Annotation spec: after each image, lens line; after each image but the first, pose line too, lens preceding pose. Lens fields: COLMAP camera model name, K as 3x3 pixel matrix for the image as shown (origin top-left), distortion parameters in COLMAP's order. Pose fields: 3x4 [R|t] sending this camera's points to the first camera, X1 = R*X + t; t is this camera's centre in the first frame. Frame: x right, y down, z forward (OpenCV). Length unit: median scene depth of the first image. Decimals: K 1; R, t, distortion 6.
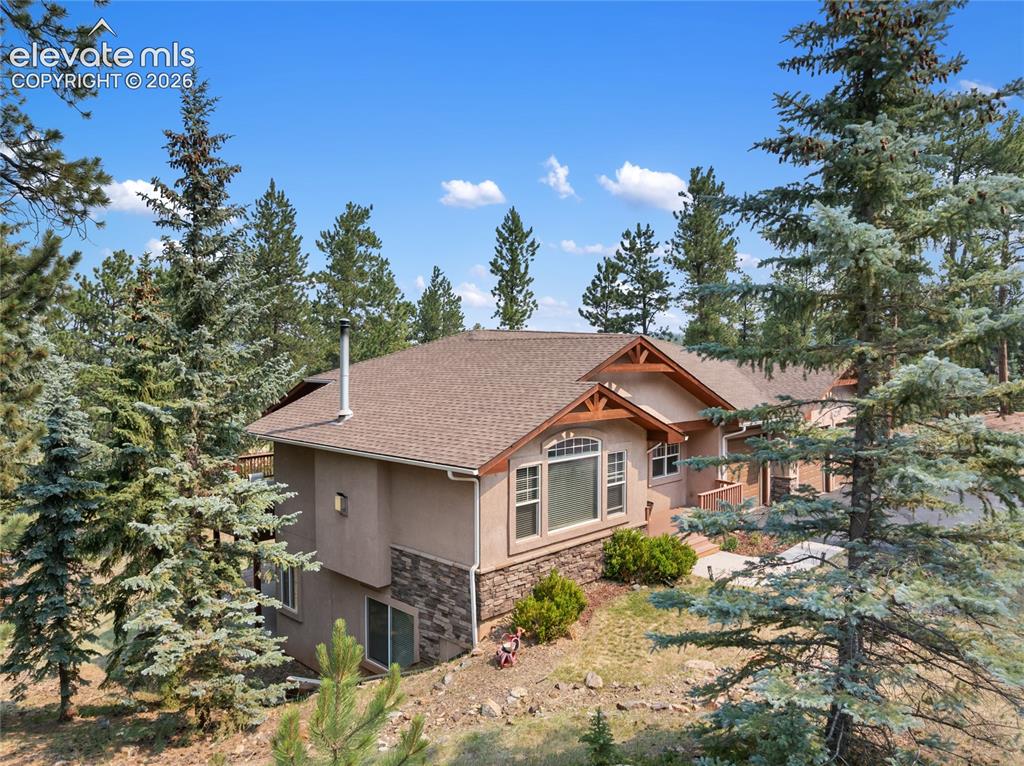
lens RADIAL K [[695.4, 0, 512.0], [0, 695.4, 383.0], [0, 0, 1]] dist [-0.043936, -0.002574]
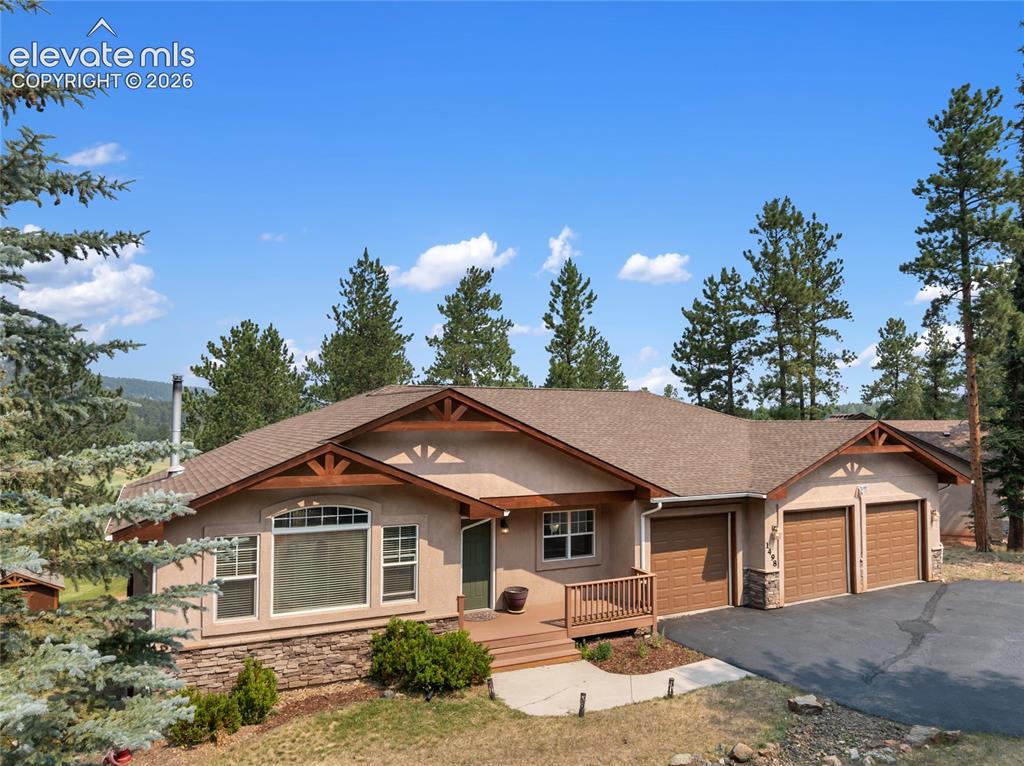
lens RADIAL K [[695.4, 0, 512.0], [0, 695.4, 383.0], [0, 0, 1]] dist [-0.043936, -0.002574]
pose [[0.949385, -0.011986, -0.313885, 0.515460], [-0.016223, 0.996067, -0.087105, -0.001968], [0.313695, 0.087788, 0.945457, 0.219076]]
